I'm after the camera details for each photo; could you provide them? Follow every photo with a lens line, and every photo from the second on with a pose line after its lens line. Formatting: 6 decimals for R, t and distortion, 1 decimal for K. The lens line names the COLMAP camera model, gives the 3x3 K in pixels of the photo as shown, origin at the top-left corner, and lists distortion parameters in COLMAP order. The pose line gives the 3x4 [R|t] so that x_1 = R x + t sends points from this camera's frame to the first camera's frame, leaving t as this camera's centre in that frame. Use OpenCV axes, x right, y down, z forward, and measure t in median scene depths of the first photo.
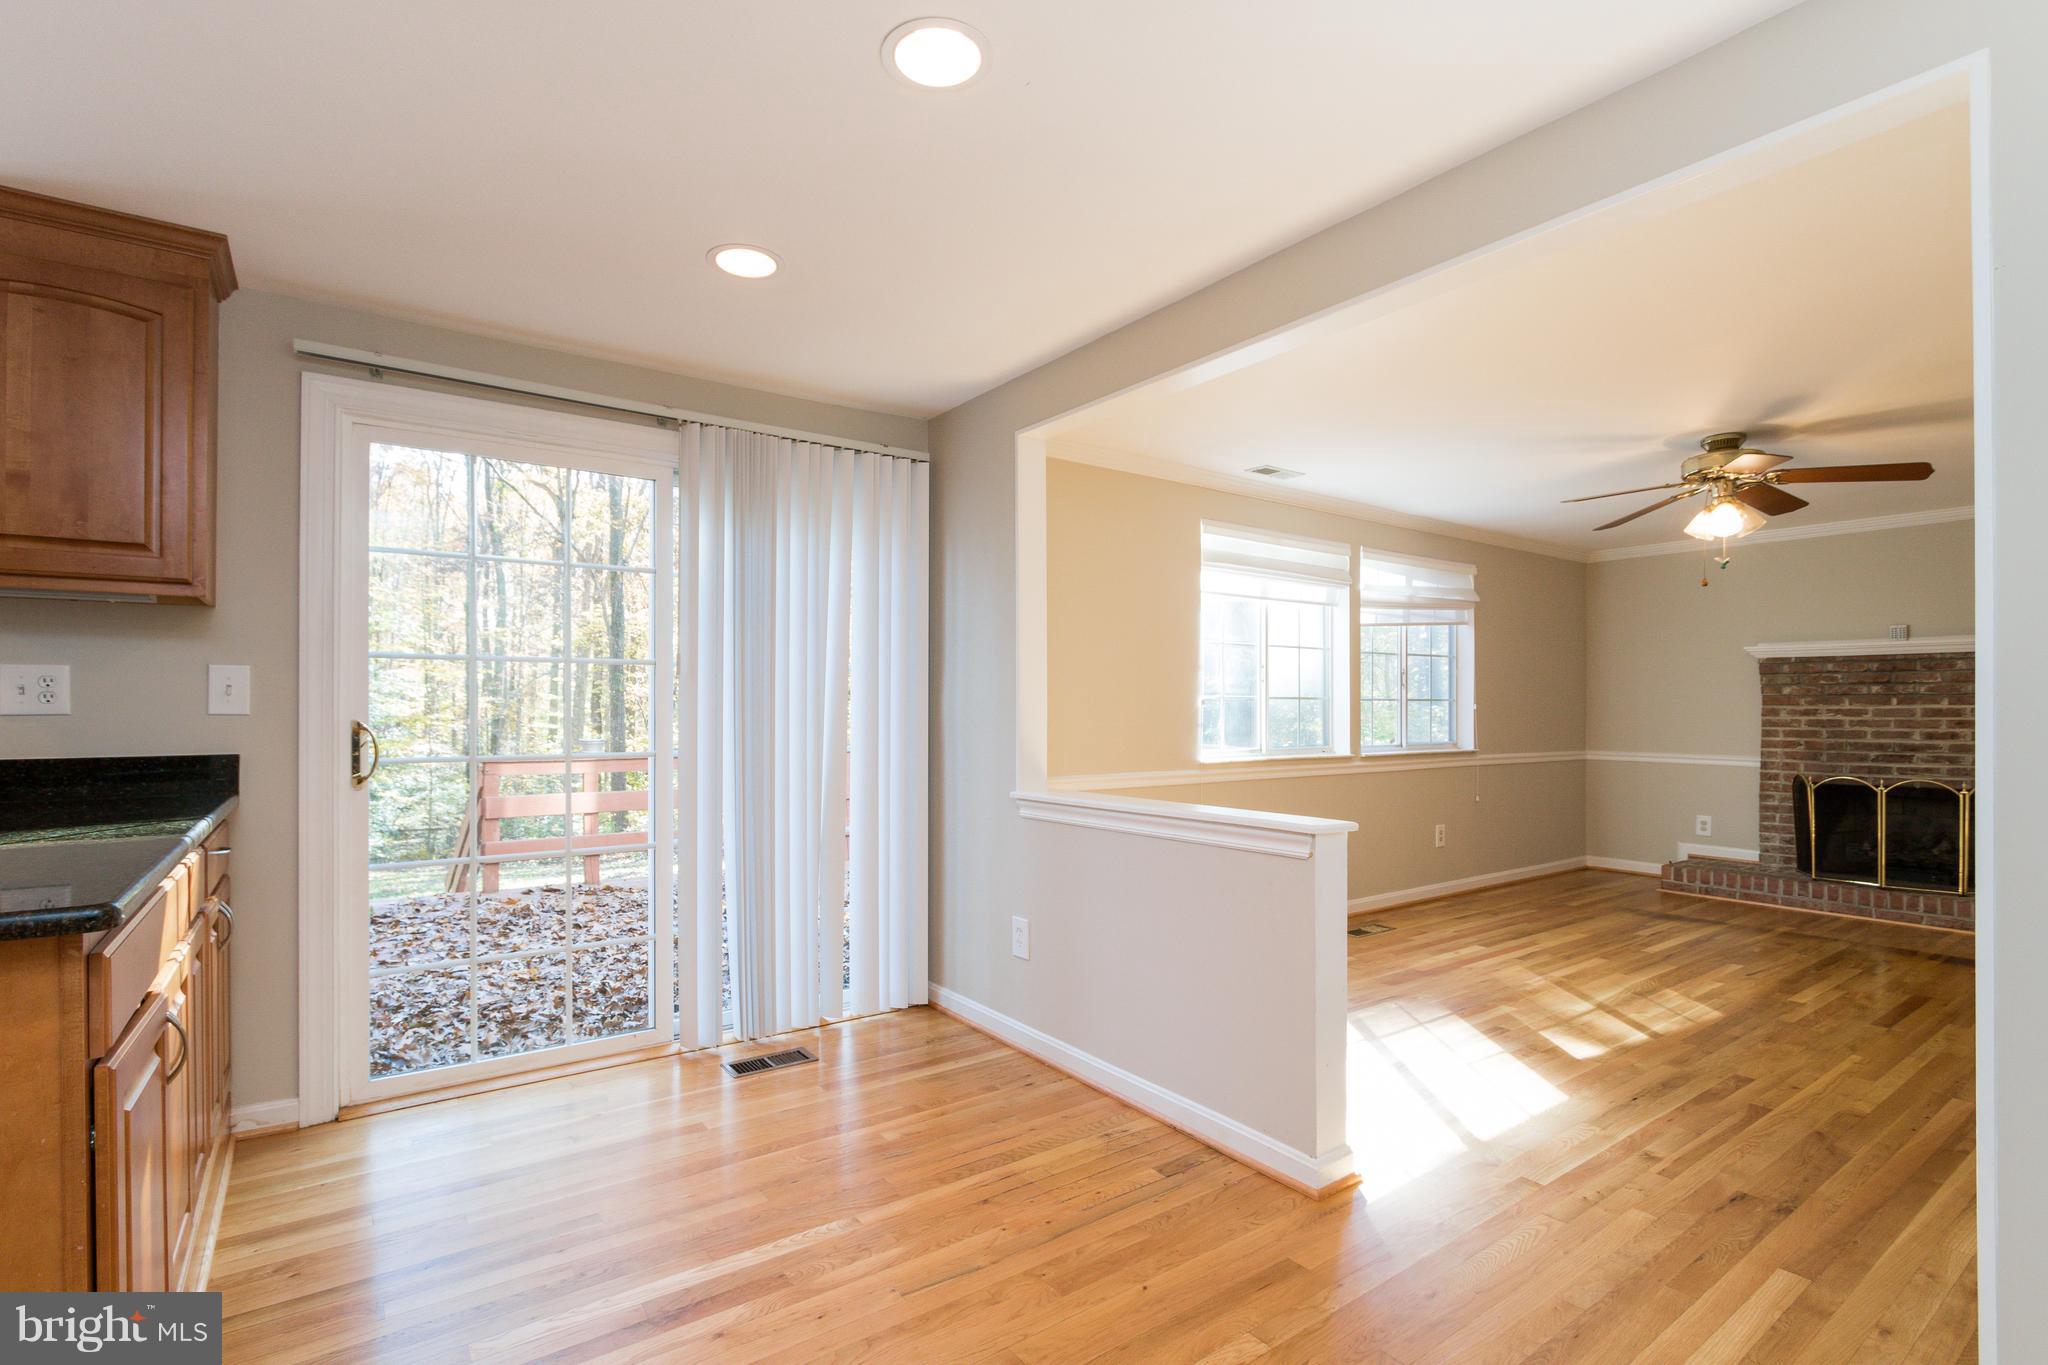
lens RADIAL K [[959.3, 0, 1022.9], [0, 959.3, 705.9], [0, 0, 1]] dist [-0.011379, -0.000253]
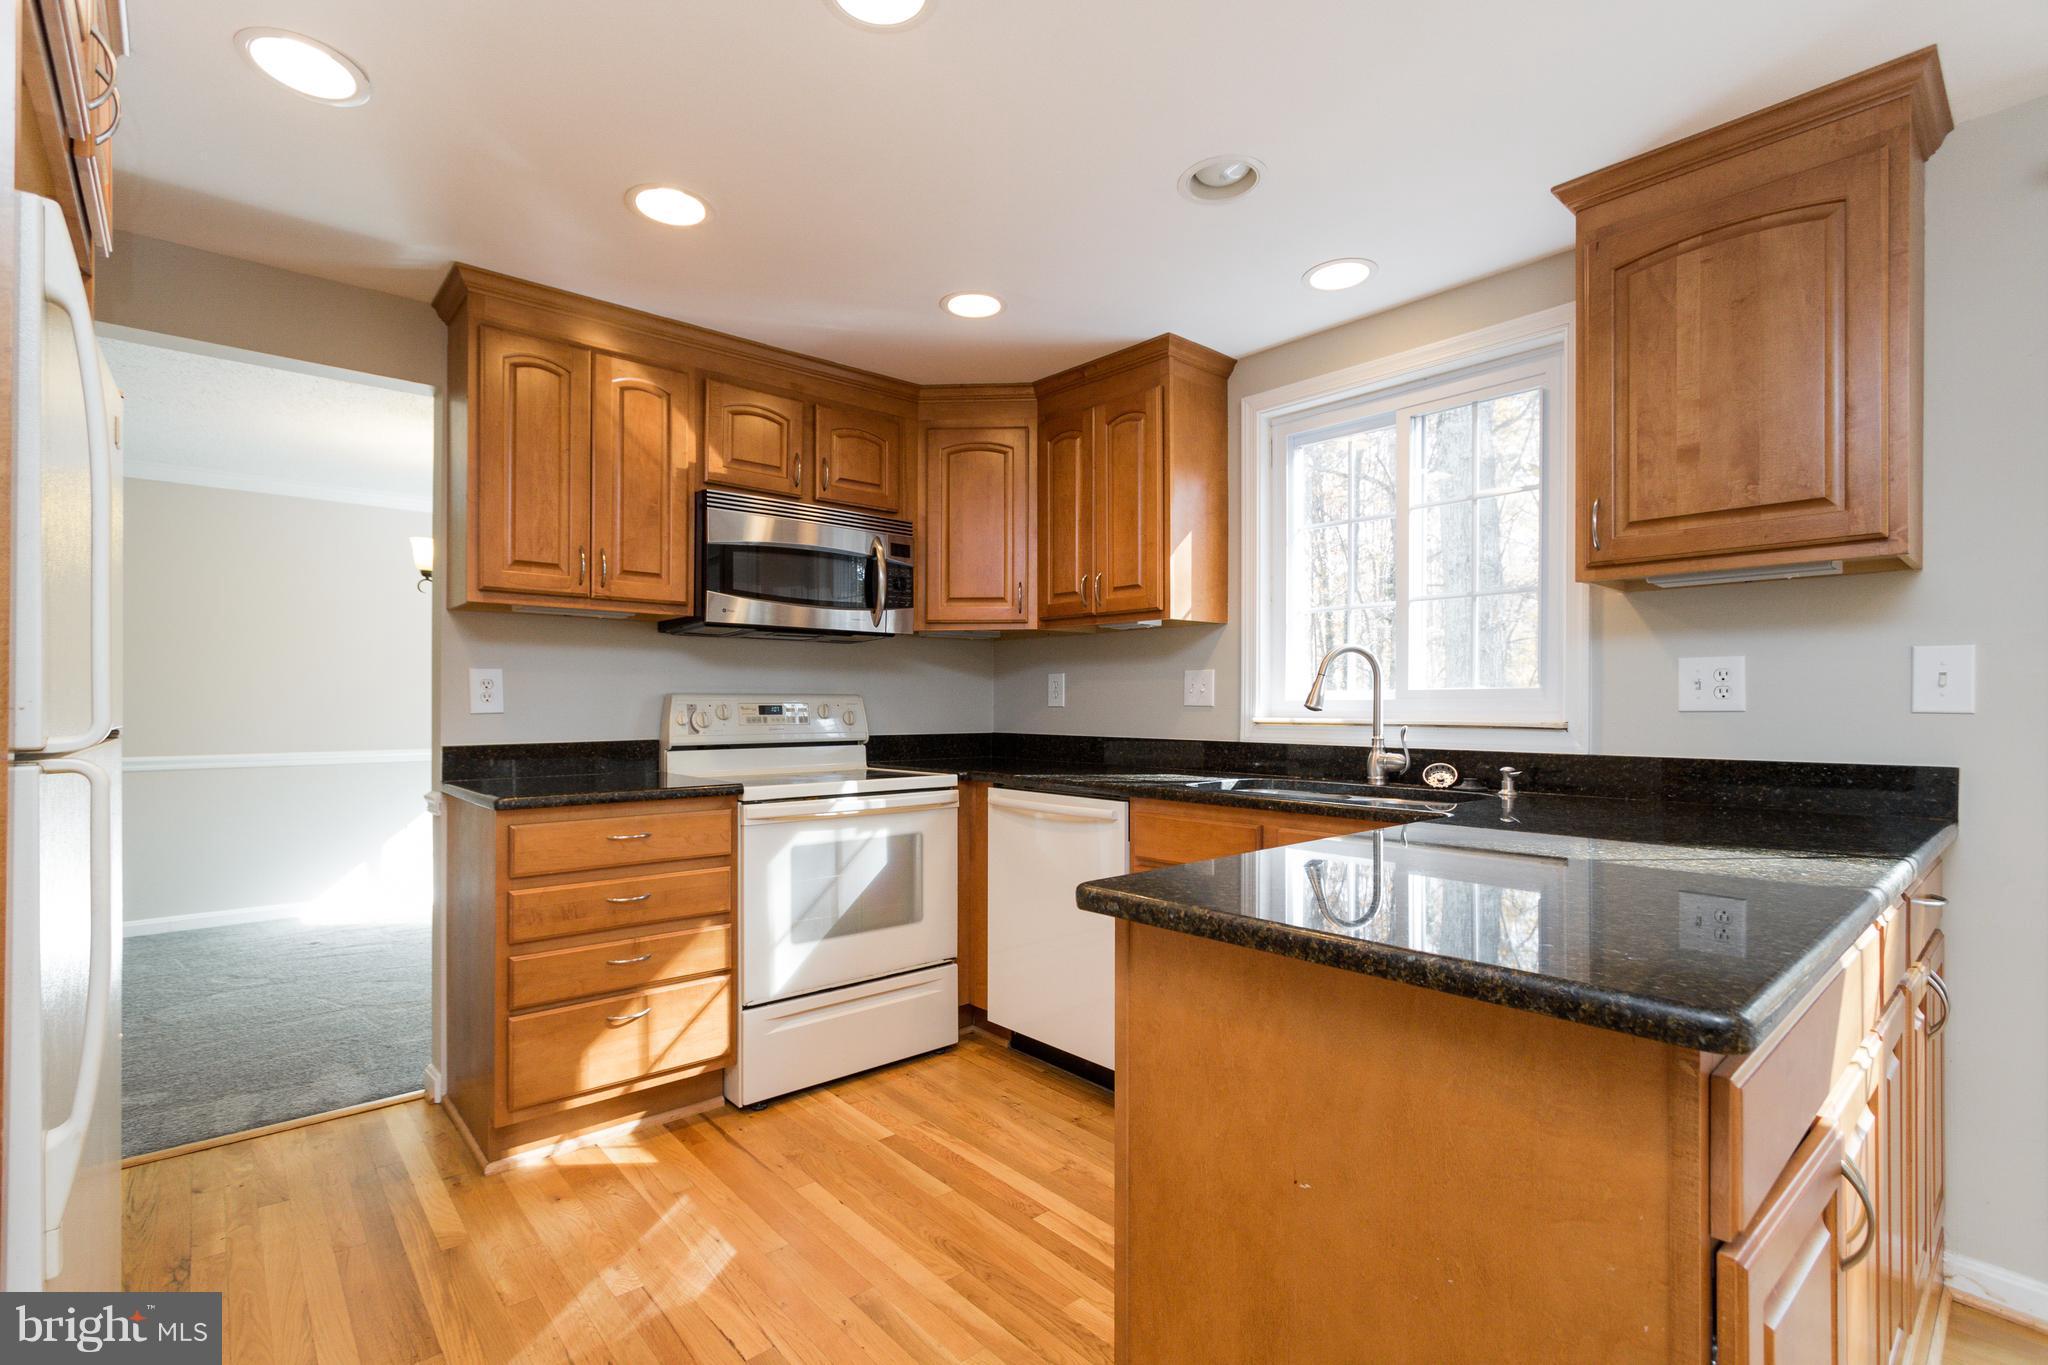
lens RADIAL K [[926.4, 0, 1020.0], [0, 926.4, 700.7], [0, 0, 1]] dist [0.000322, 0.000298]
pose [[0.094096, -0.003239, -0.995558, -0.215131], [-0.002229, 0.999992, -0.003464, 0.003983], [0.995561, 0.002545, 0.094088, 0.254460]]
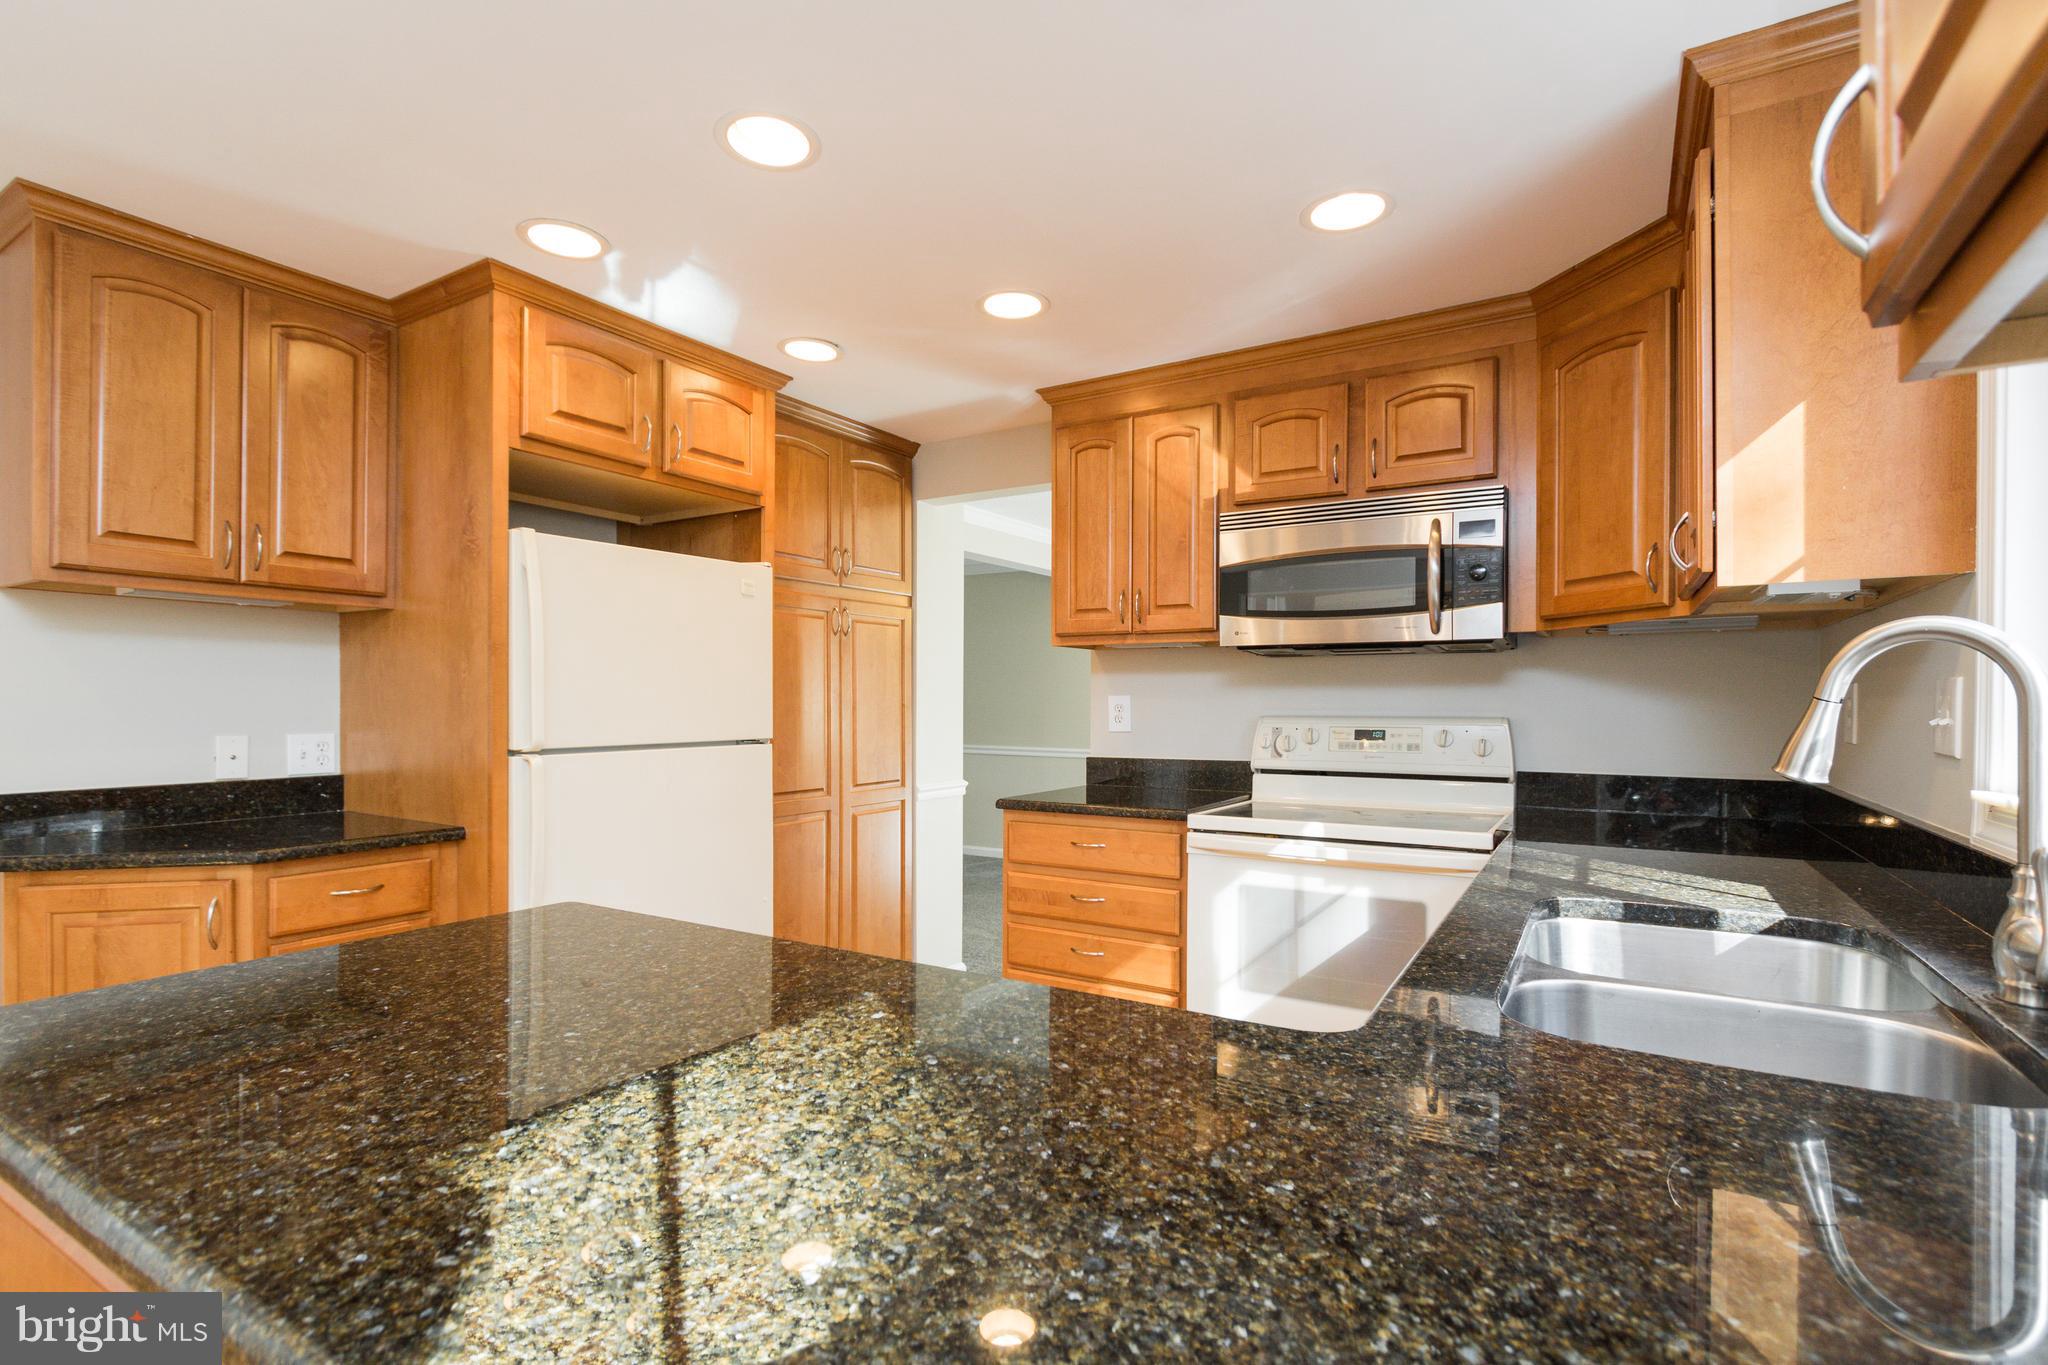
lens RADIAL K [[958.6, 0, 1016.1], [0, 958.6, 706.1], [0, 0, 1]] dist [0.001464, 0.000404]
pose [[-0.920696, -0.001767, -0.390276, -0.753744], [-0.002925, 0.999993, 0.002373, -0.028144], [0.390269, 0.003326, -0.920695, 1.057100]]
